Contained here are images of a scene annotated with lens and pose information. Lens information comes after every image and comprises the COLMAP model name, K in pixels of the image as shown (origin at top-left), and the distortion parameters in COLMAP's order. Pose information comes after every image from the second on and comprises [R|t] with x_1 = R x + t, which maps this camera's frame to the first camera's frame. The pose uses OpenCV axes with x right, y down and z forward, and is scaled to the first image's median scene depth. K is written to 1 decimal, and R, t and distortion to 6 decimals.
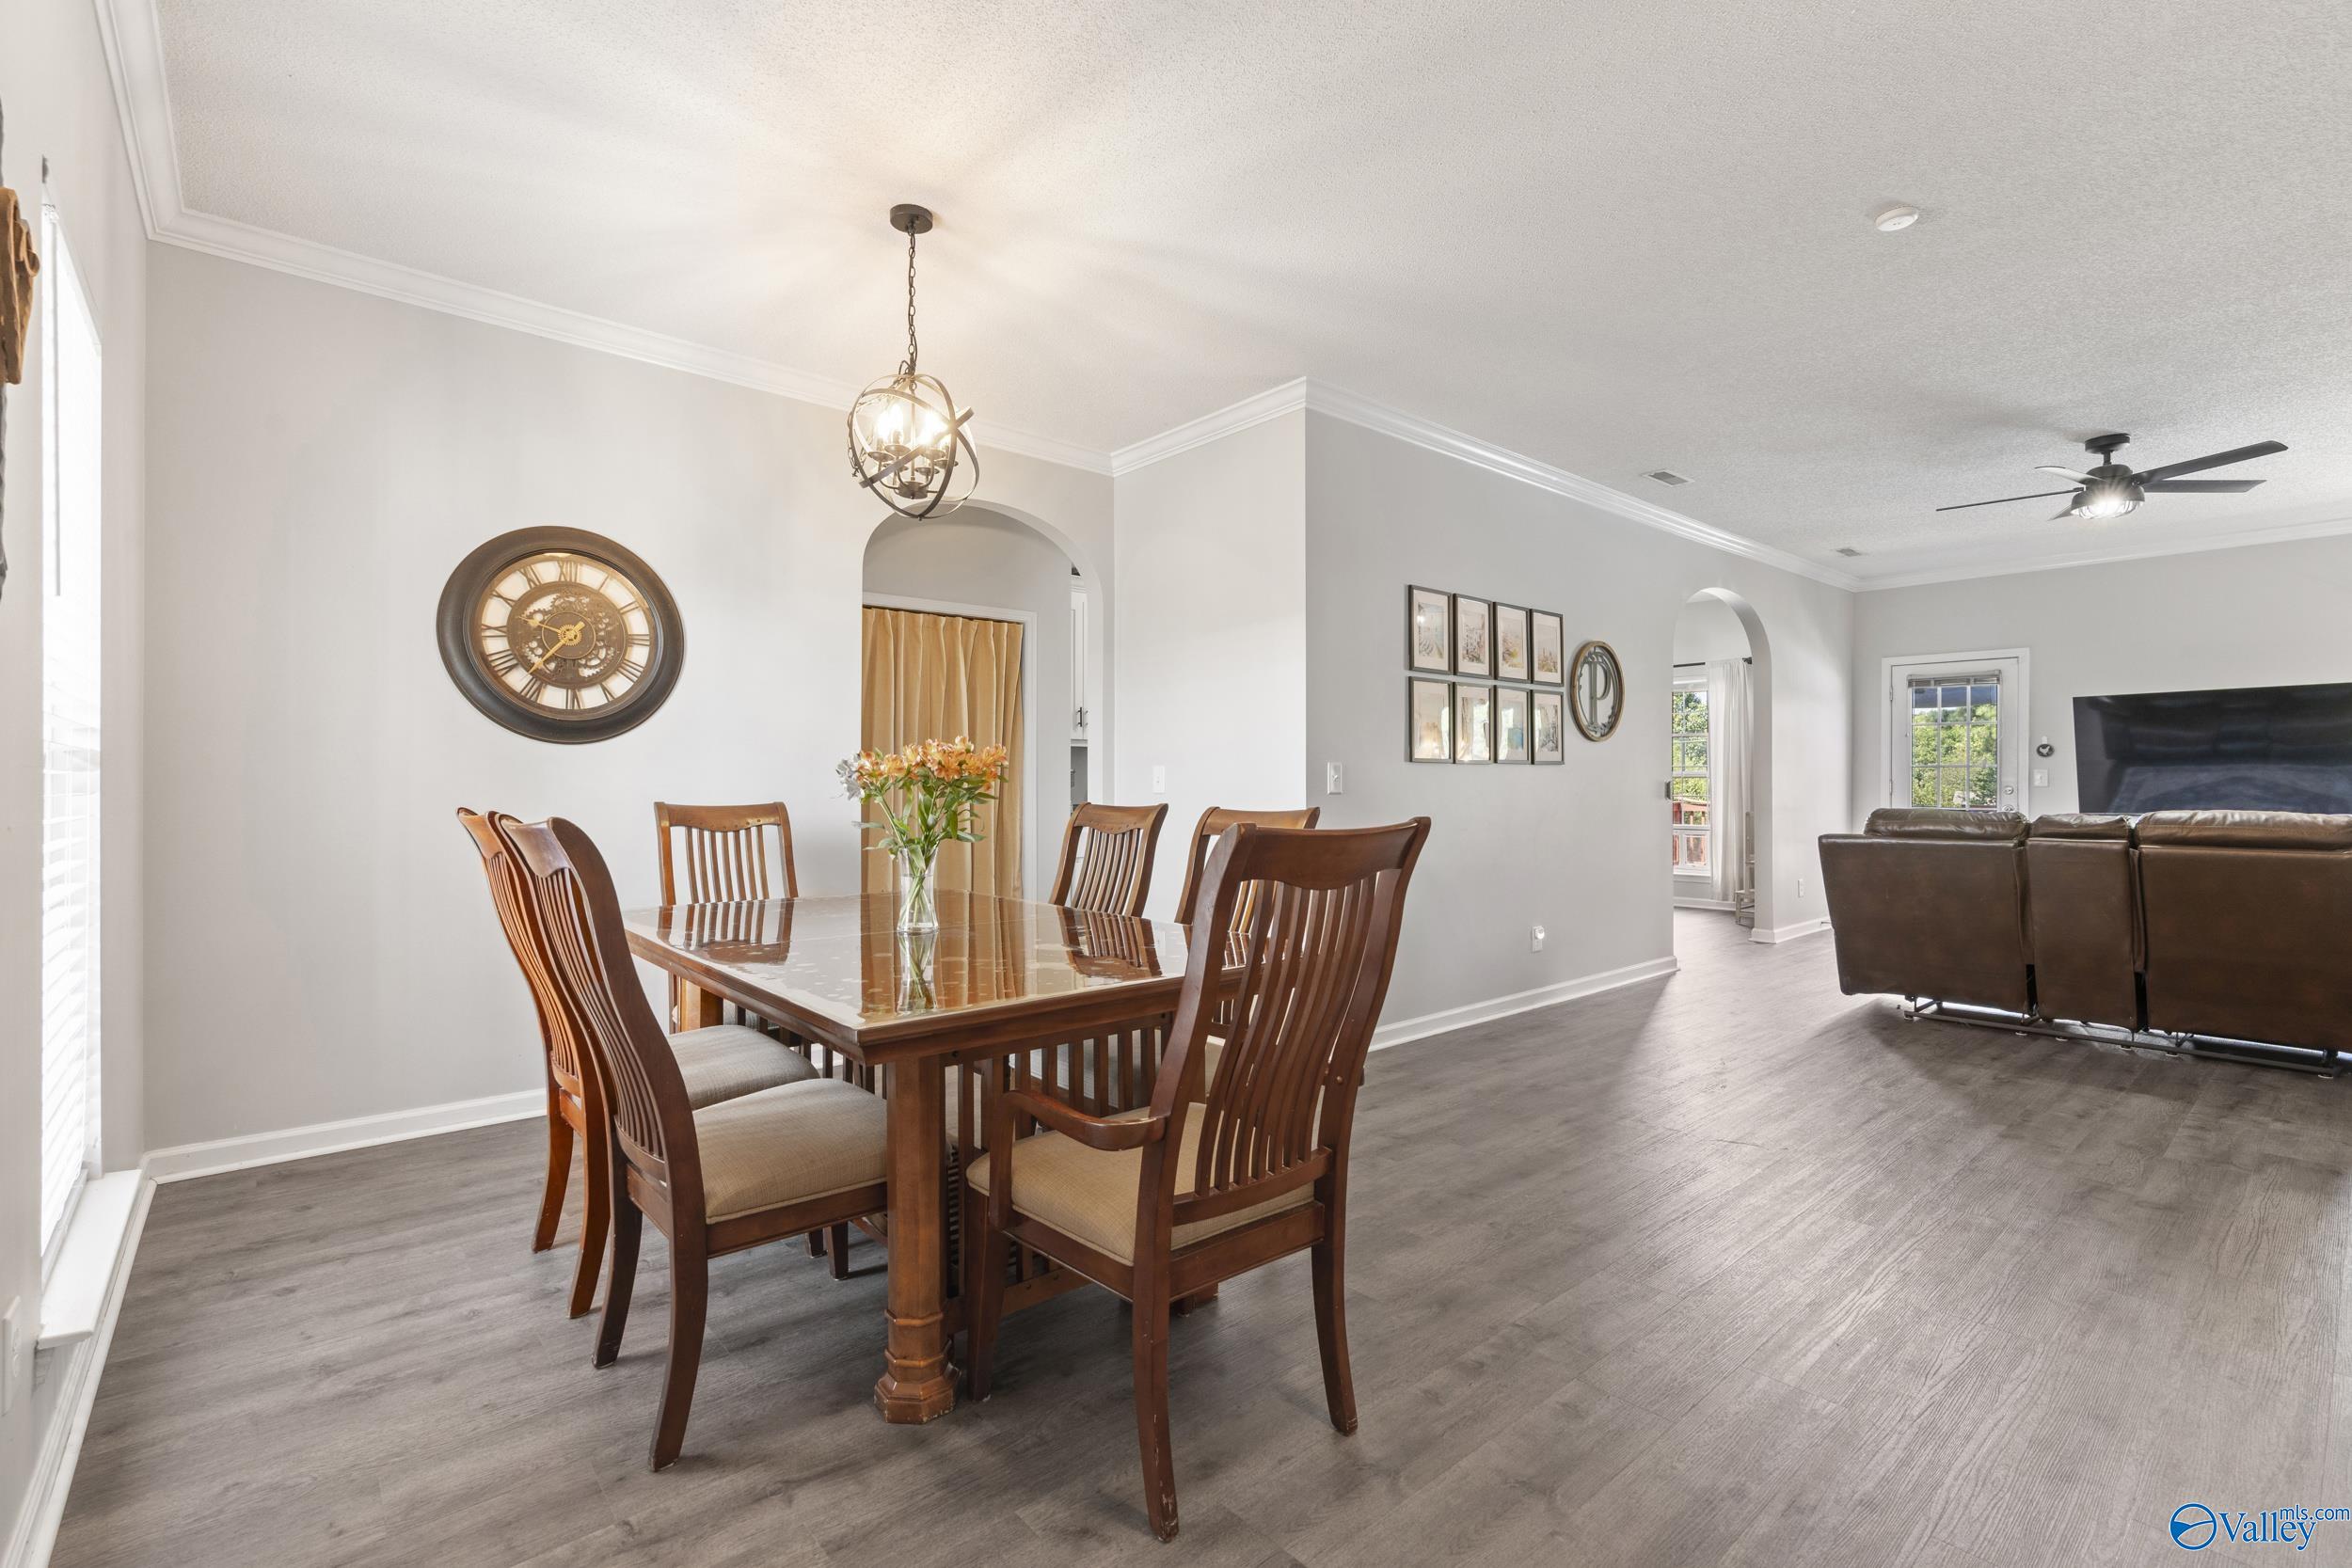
lens RADIAL K [[1053.3, 0, 1176.0], [0, 1053.3, 784.0], [0, 0, 1]] dist [-0.011547, 0.000376]
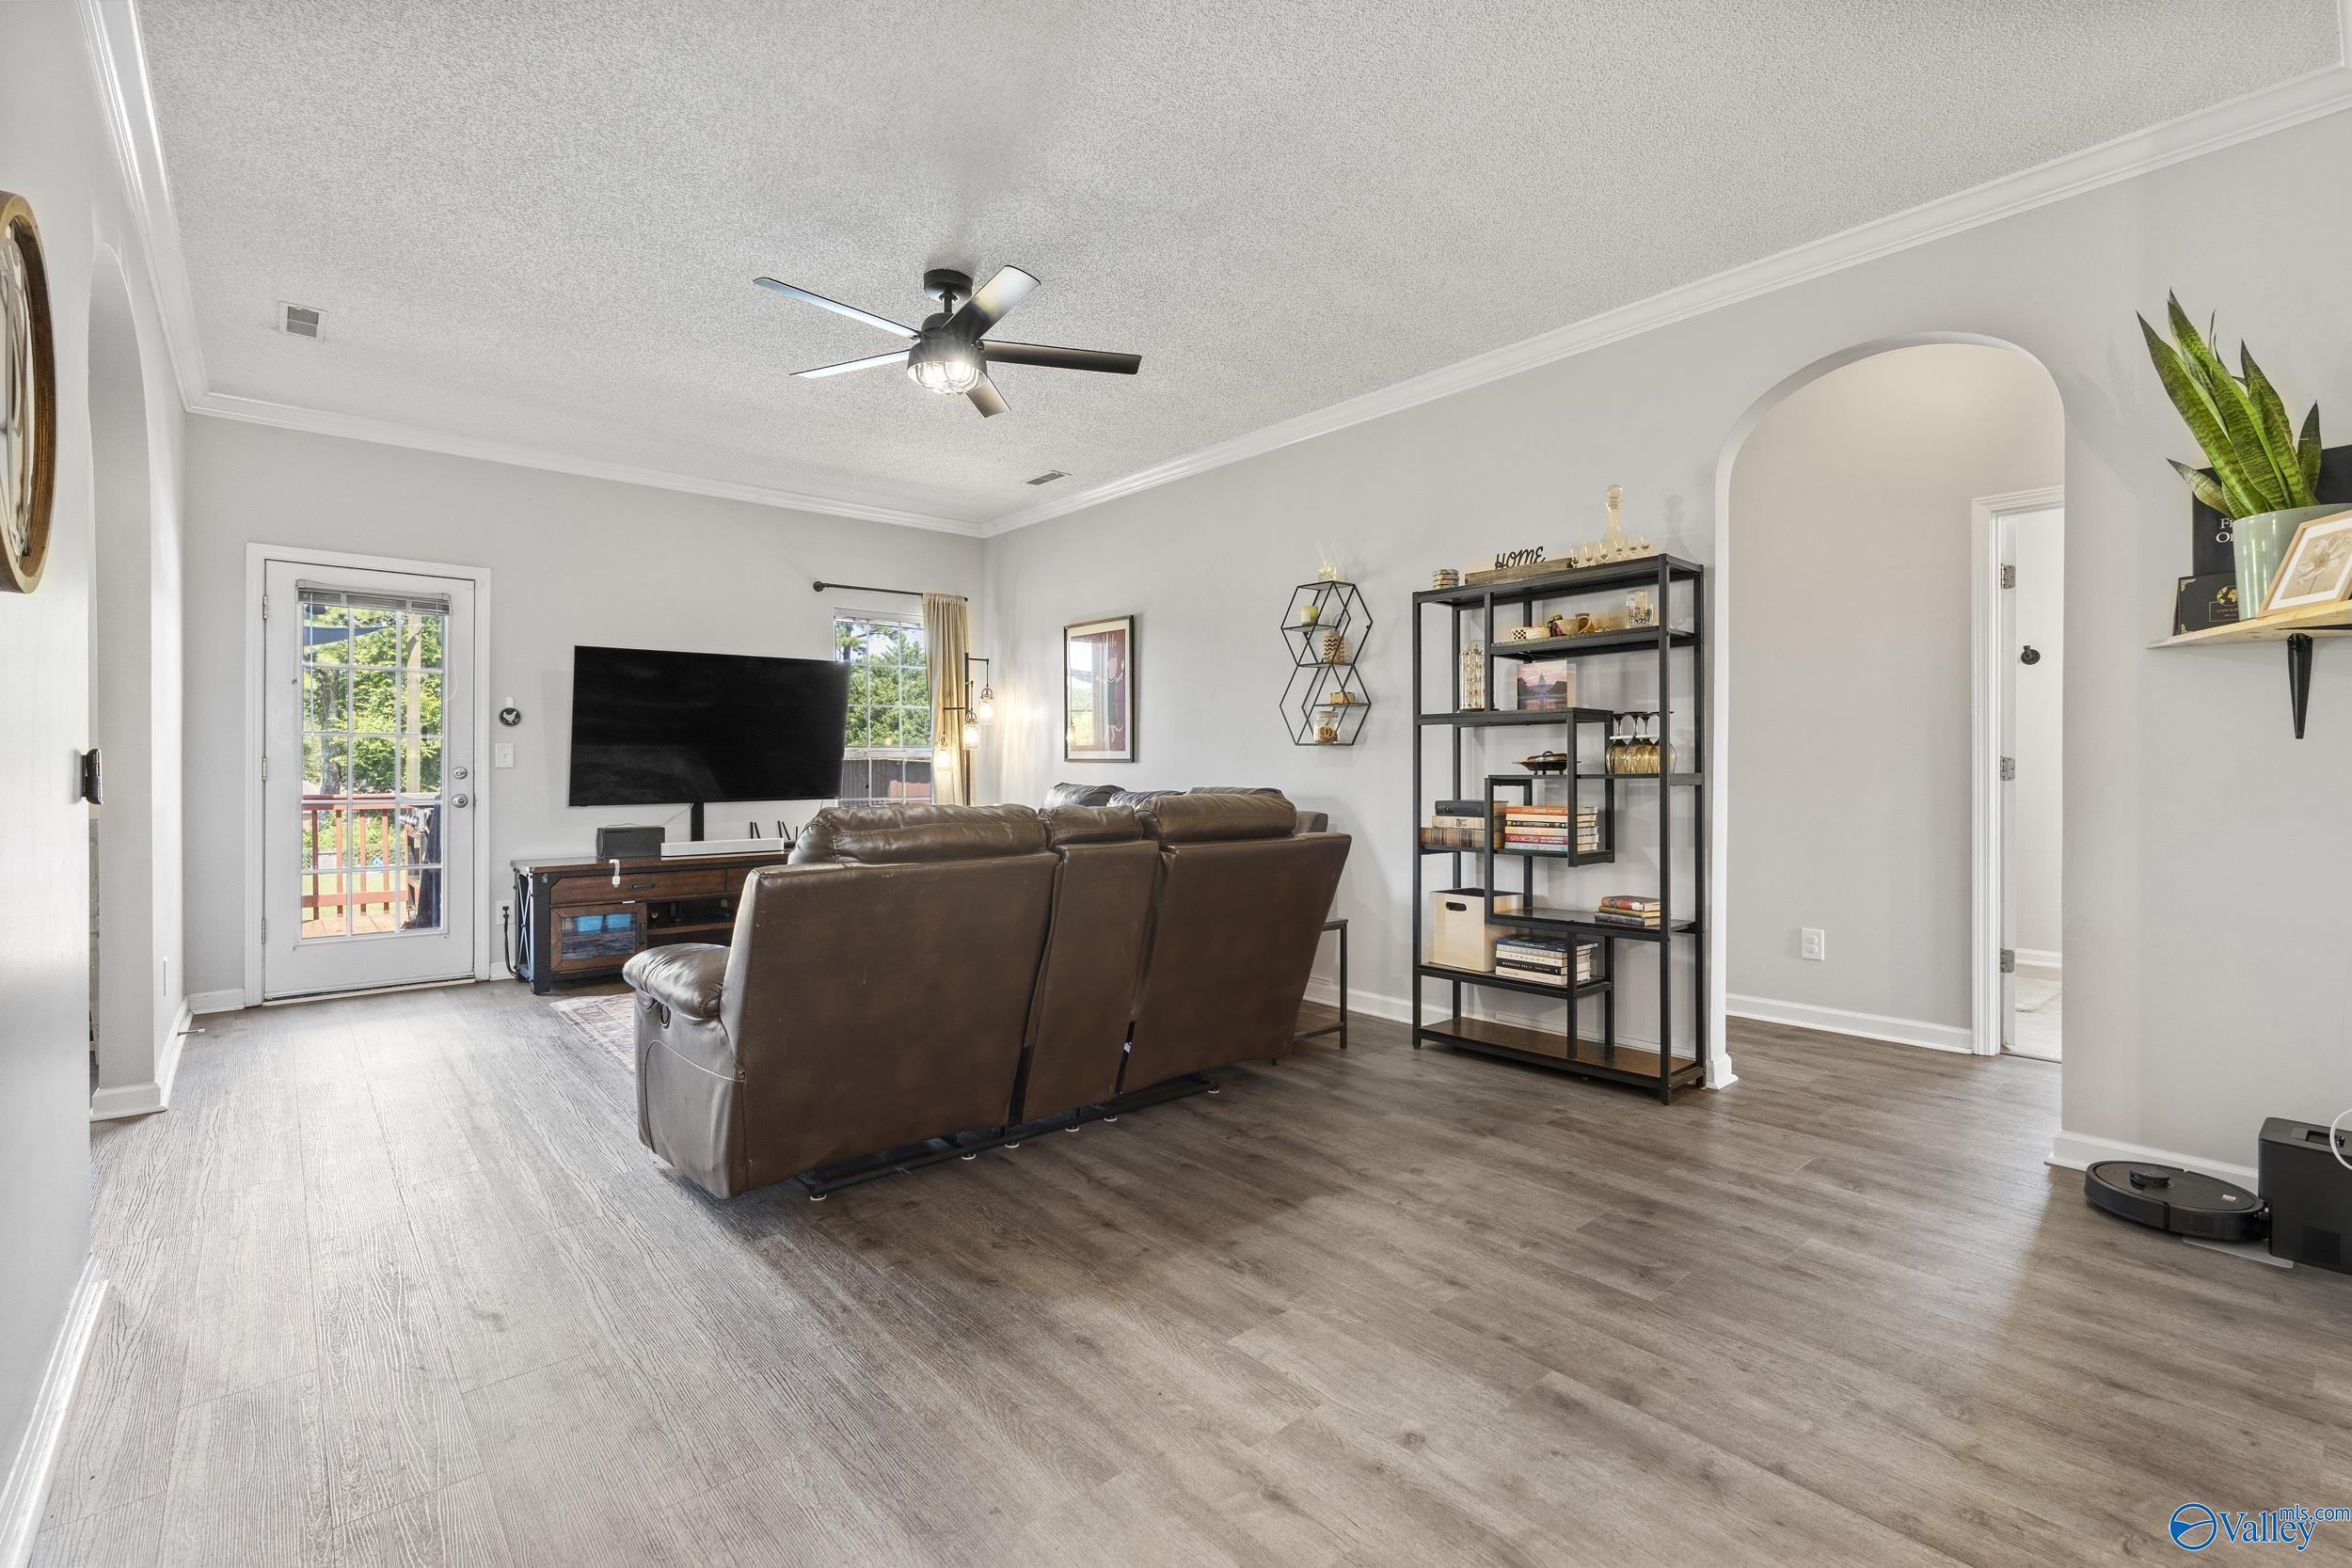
lens RADIAL K [[1053.3, 0, 1176.0], [0, 1053.3, 784.0], [0, 0, 1]] dist [-0.011547, 0.000376]
pose [[-0.007605, -0.013175, 0.999884, 0.166429], [-0.002451, 0.999910, 0.013157, 0.005013], [-0.999968, -0.002350, -0.007636, 0.838161]]
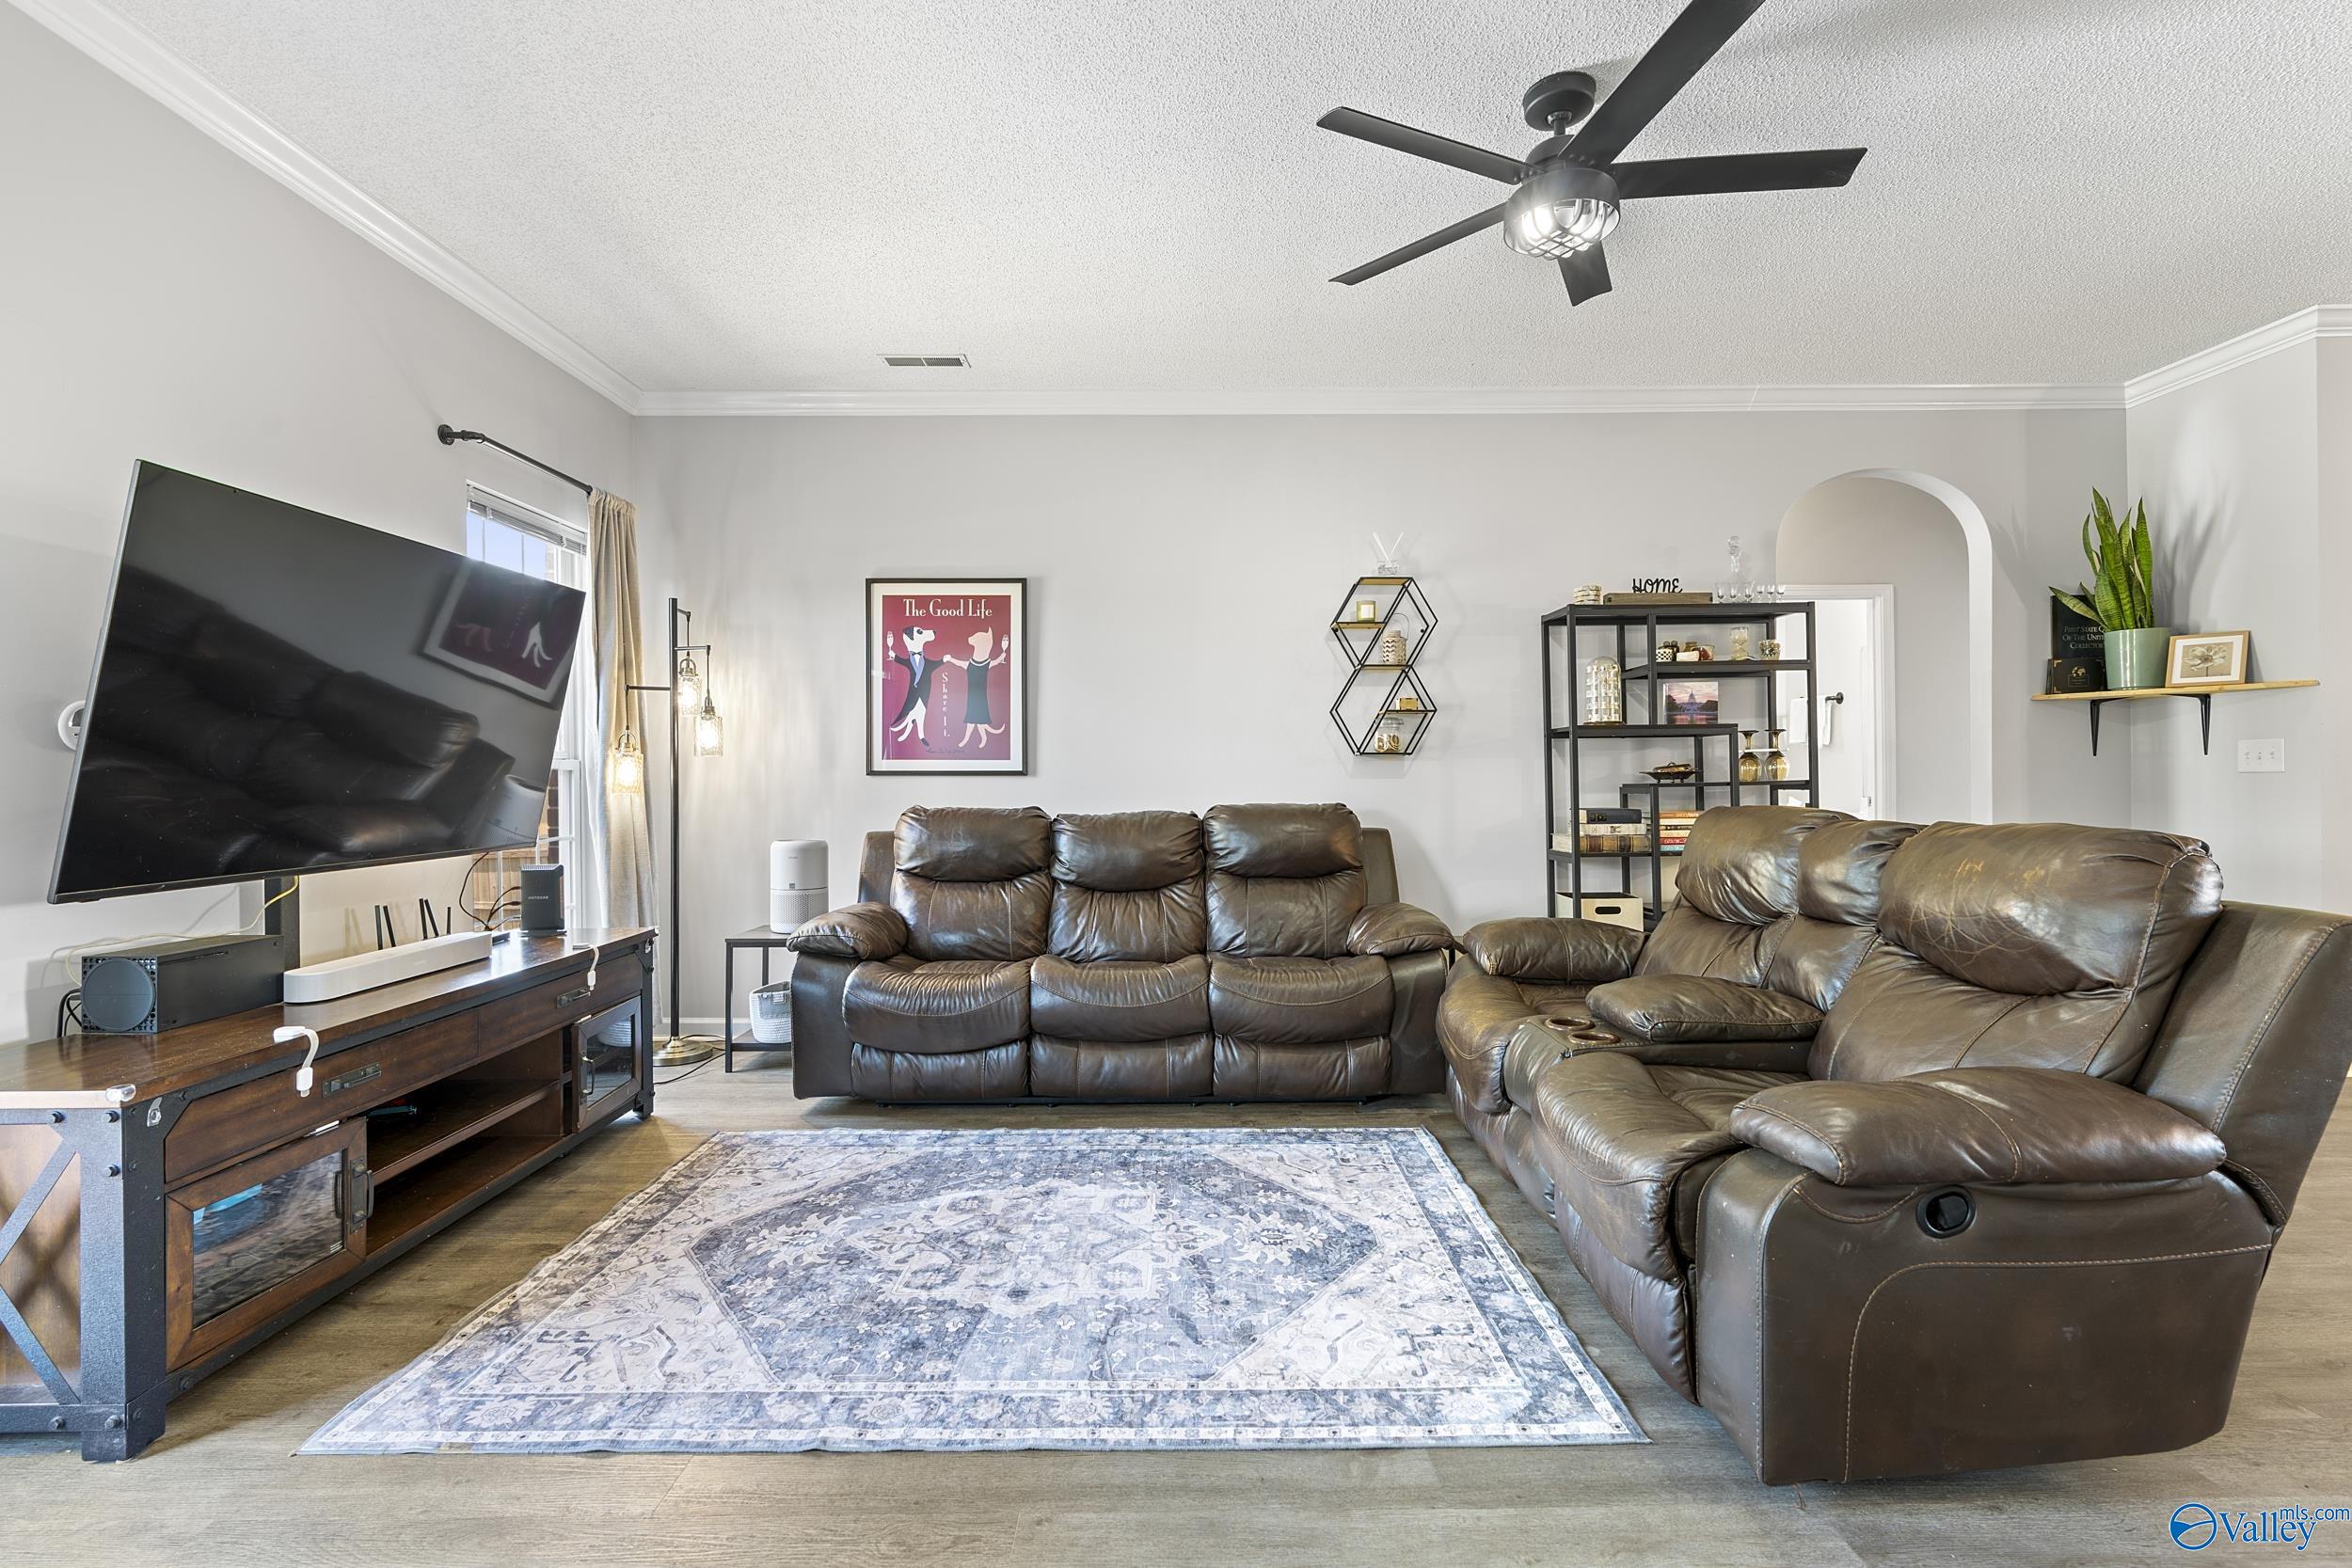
lens RADIAL K [[1053.3, 0, 1176.0], [0, 1053.3, 784.0], [0, 0, 1]] dist [-0.011547, 0.000376]
pose [[-0.765995, 0.008367, 0.642792, 0.707706], [0.010298, 0.999947, -0.000744, 0.005199], [-0.642764, 0.006050, -0.766040, 1.496820]]
